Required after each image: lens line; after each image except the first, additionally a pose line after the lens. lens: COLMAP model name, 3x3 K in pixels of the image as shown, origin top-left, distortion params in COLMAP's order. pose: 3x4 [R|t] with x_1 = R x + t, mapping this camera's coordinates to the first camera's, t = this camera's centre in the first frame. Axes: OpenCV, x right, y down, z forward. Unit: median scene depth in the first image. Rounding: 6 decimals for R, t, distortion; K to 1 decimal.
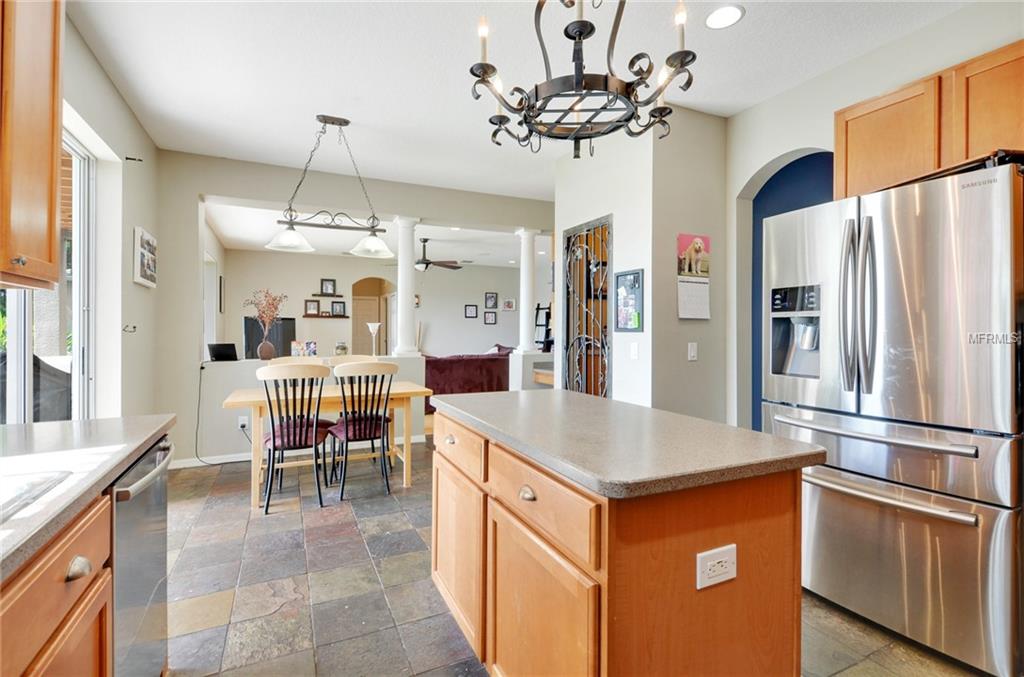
lens RADIAL K [[470.1, 0, 512.0], [0, 470.1, 338.5], [0, 0, 1]] dist [-0.000118, -0.000752]
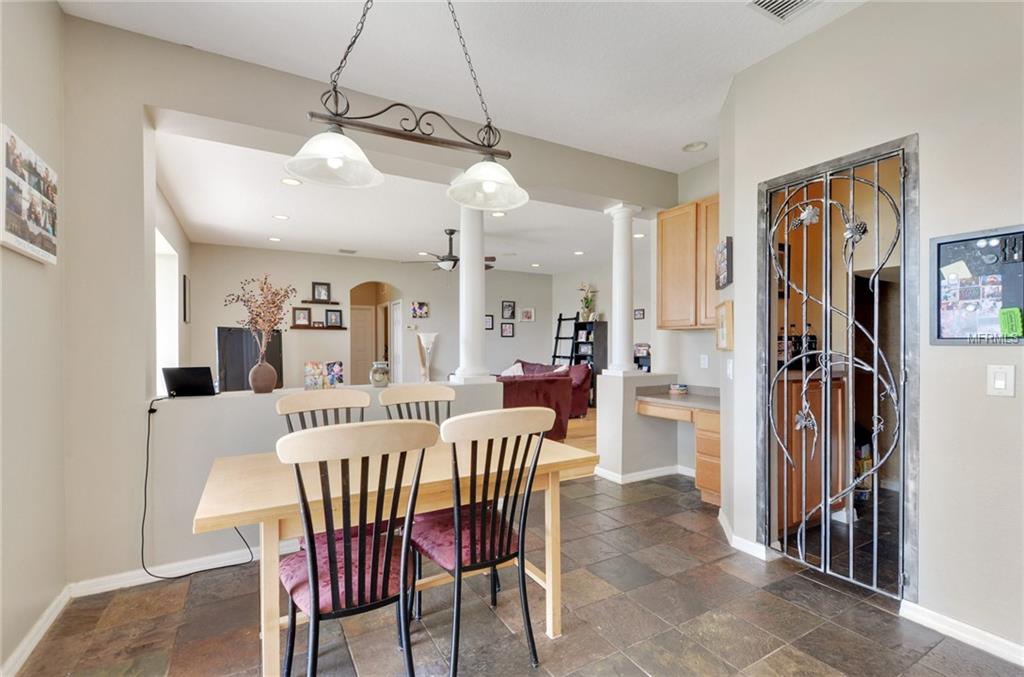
lens RADIAL K [[454.3, 0, 514.3], [0, 454.3, 354.1], [0, 0, 1]] dist [-0.001850, -0.000519]
pose [[0.997431, -0.004378, 0.071498, -0.185015], [0.004059, 0.999981, 0.004612, -0.004552], [-0.071517, -0.004310, 0.997430, 0.298848]]
